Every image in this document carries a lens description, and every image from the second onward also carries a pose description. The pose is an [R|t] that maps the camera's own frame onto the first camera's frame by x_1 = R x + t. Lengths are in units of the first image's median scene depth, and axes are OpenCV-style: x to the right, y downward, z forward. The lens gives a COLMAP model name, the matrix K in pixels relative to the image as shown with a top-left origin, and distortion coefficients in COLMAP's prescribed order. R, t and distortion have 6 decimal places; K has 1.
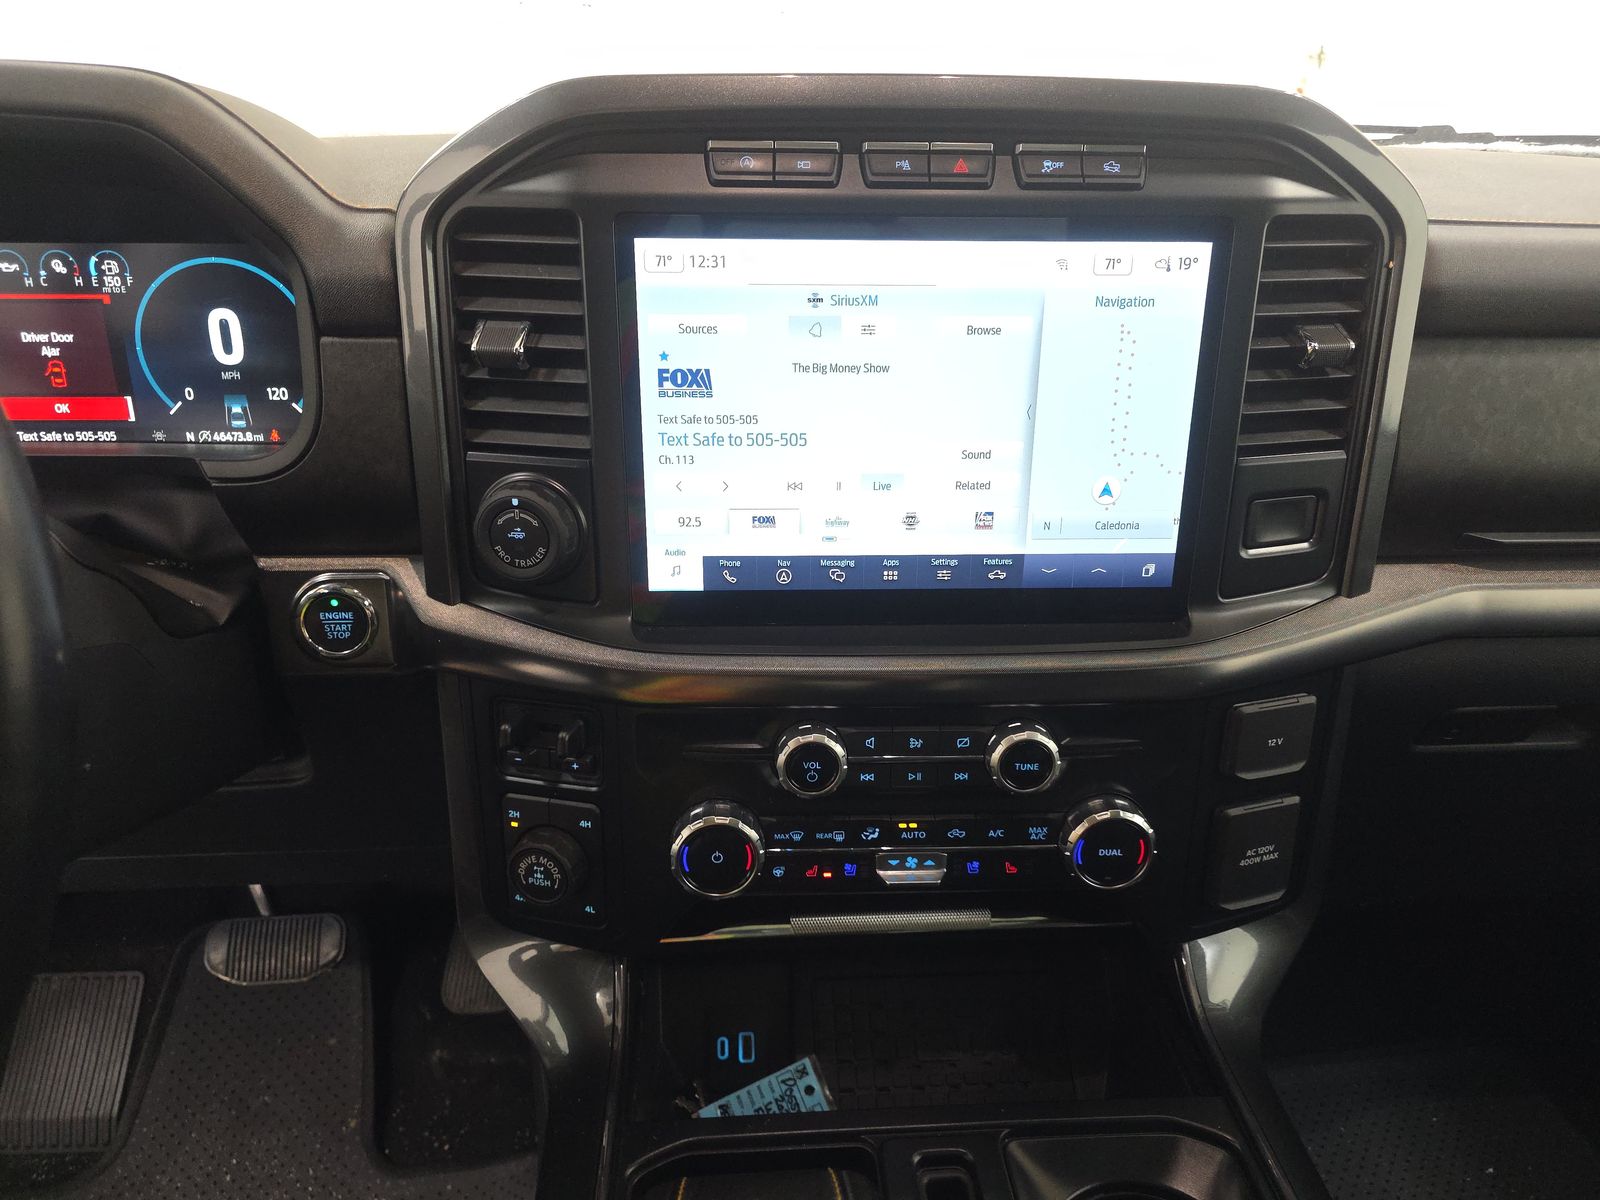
lens RADIAL K [[1072.2, 0, 815.3], [0, 1072.2, 634.0], [0, 0, 1]] dist [0.055525, -0.043793]
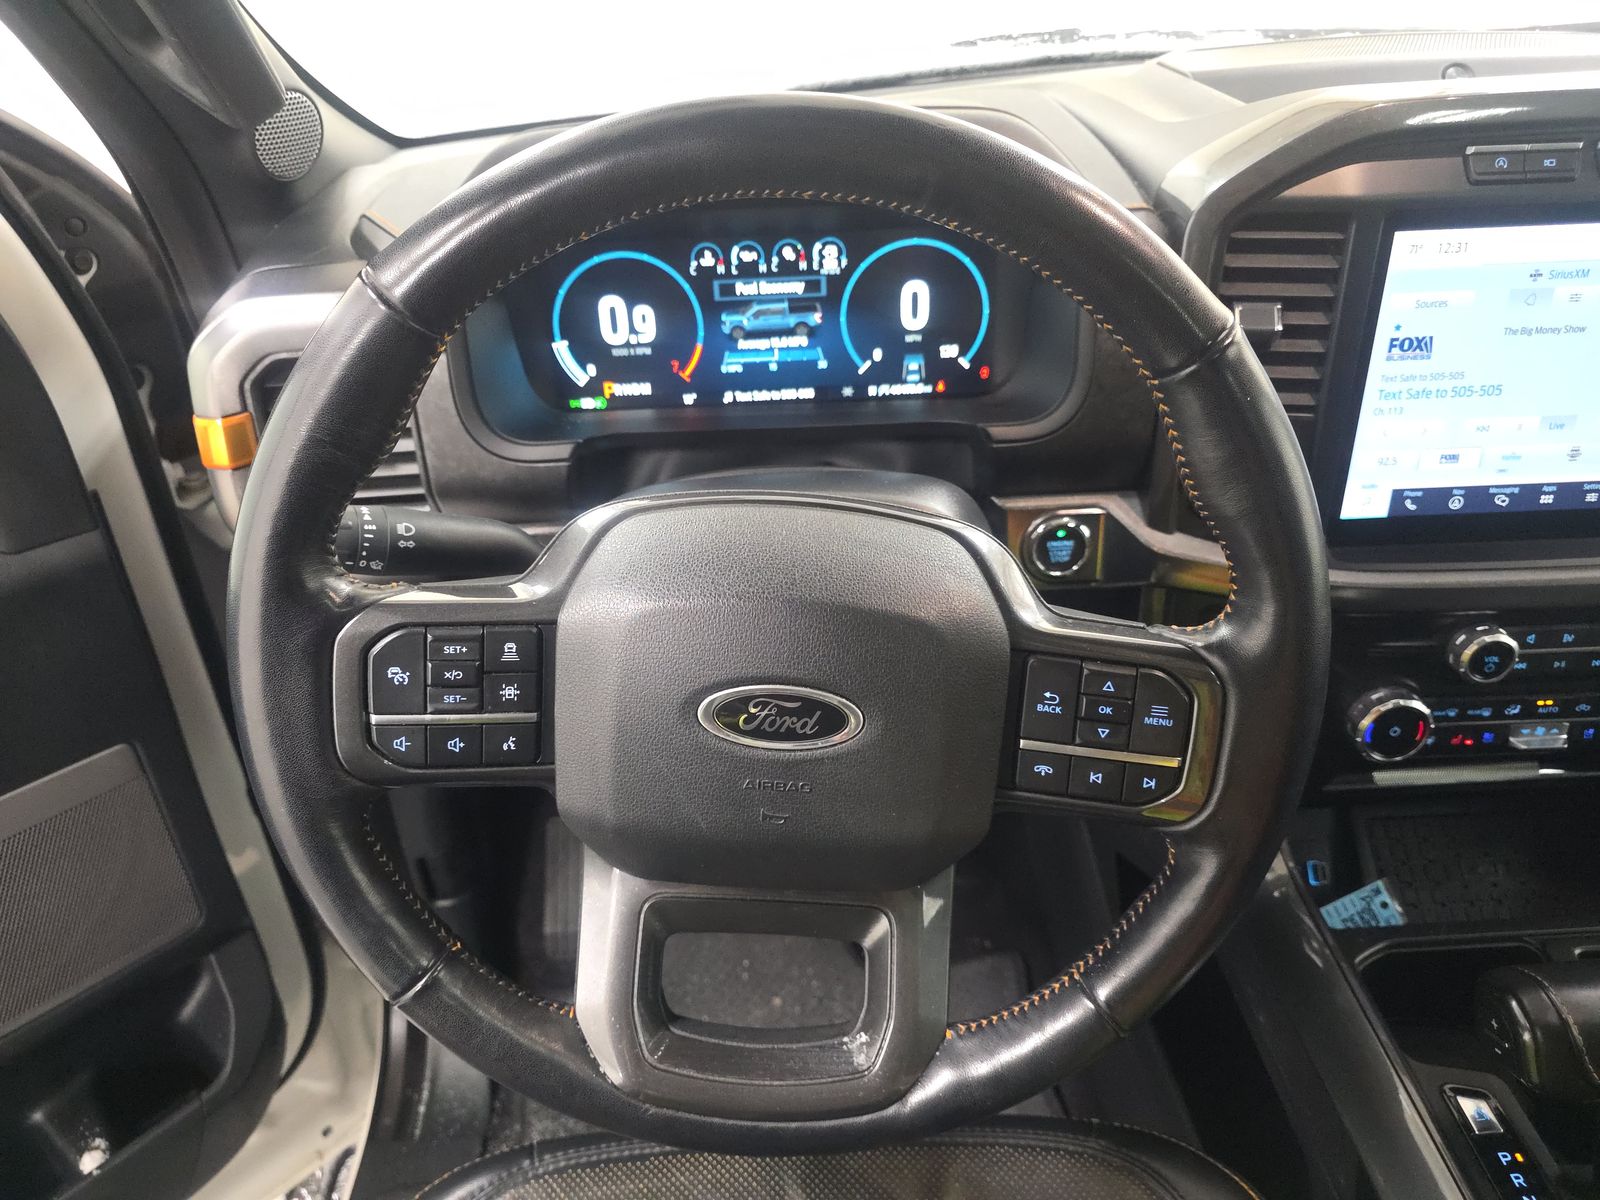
lens RADIAL K [[1072.2, 0, 781.8], [0, 1072.2, 610.4], [0, 0, 1]] dist [0.055525, -0.043793]
pose [[0.998897, -0.023756, -0.040496, -0.740263], [0.029085, 0.990207, 0.136545, -0.123184], [0.036856, -0.137572, 0.989806, -0.256094]]
